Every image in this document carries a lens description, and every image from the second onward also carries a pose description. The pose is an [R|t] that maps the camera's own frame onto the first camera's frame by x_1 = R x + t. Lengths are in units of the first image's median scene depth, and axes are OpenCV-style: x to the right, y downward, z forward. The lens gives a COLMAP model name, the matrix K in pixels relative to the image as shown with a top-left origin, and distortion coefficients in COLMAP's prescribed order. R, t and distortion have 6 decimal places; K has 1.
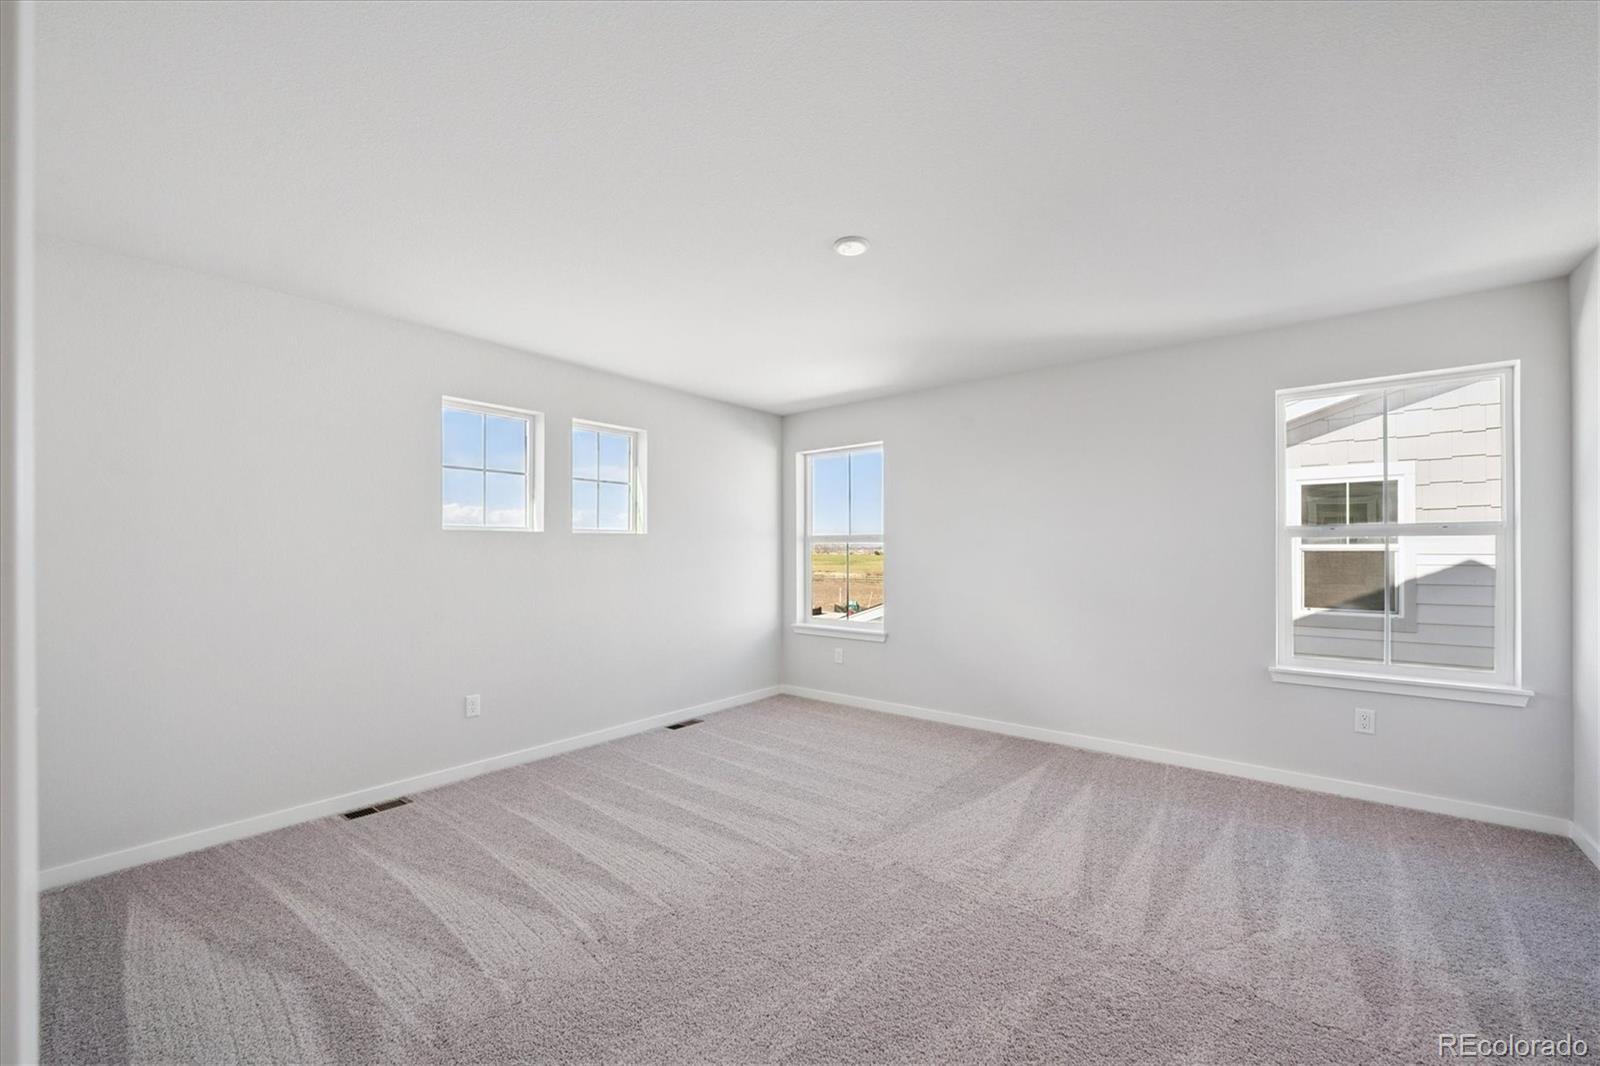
lens RADIAL K [[678.0, 0, 800.0], [0, 678.0, 533.0], [0, 0, 1]] dist [0.001507, -0.000098]
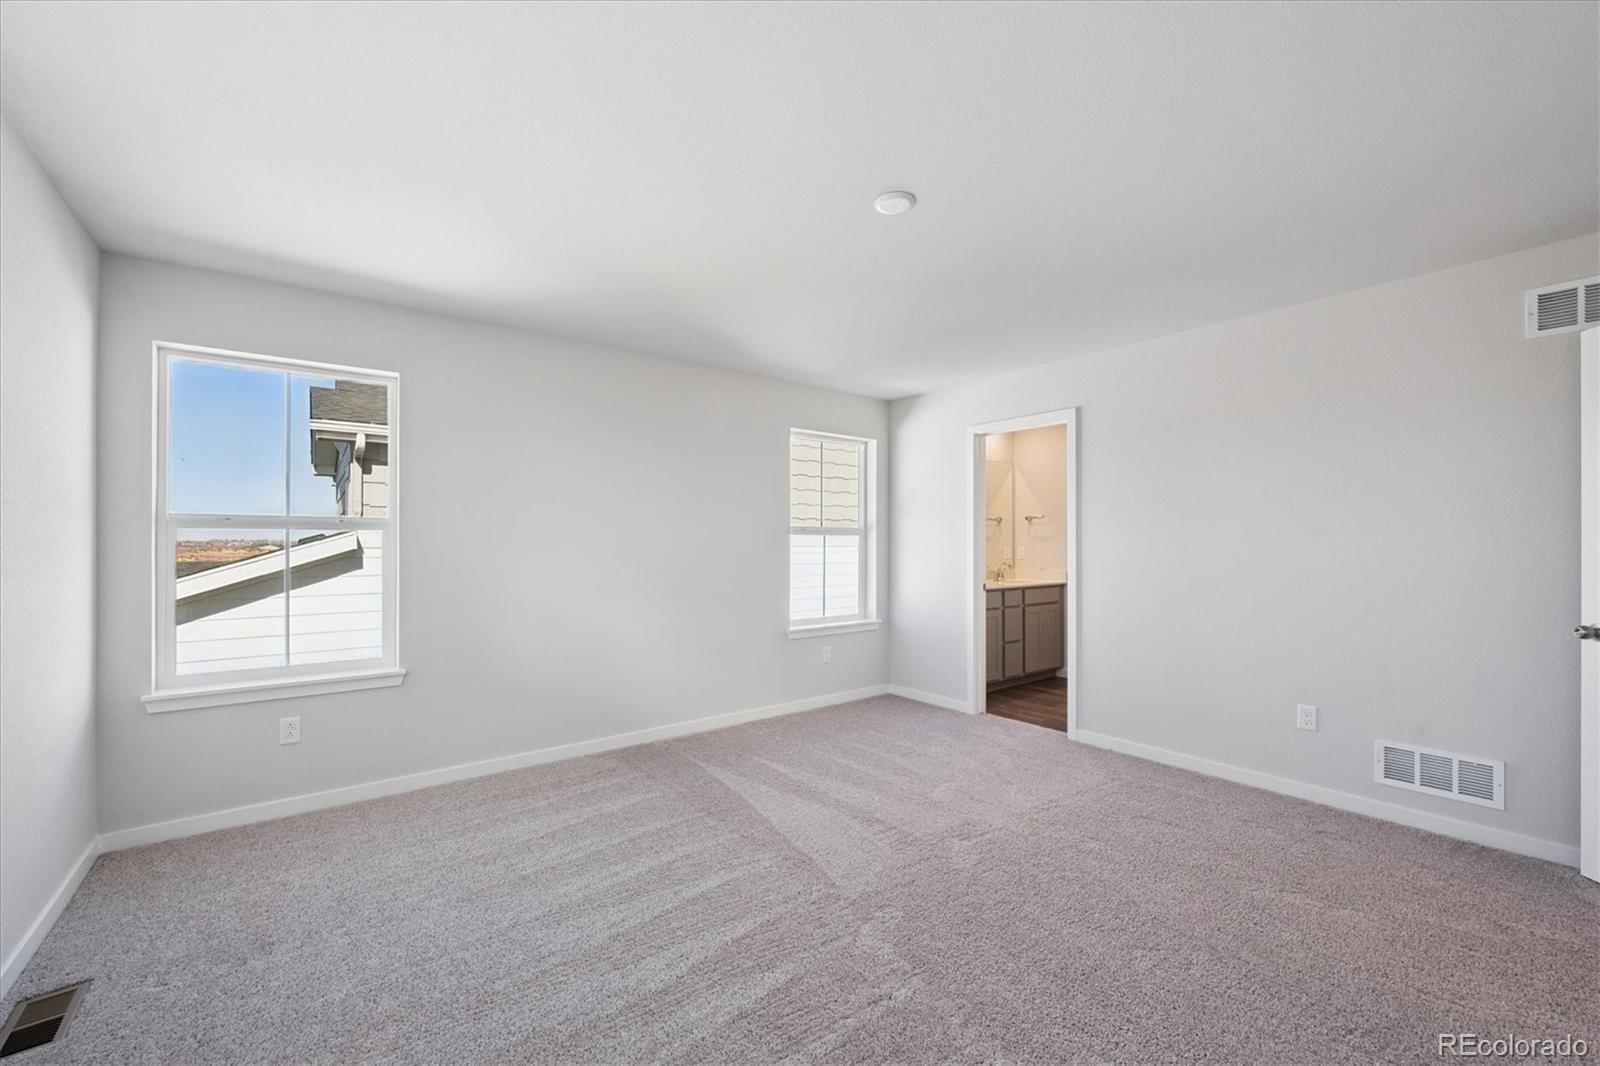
lens RADIAL K [[678.0, 0, 800.0], [0, 678.0, 533.0], [0, 0, 1]] dist [0.001507, -0.000098]
pose [[0.163489, 0.030447, 0.986075, -0.519141], [-0.014430, 0.999491, -0.028469, 0.033645], [-0.986440, -0.009575, 0.163845, 0.601098]]
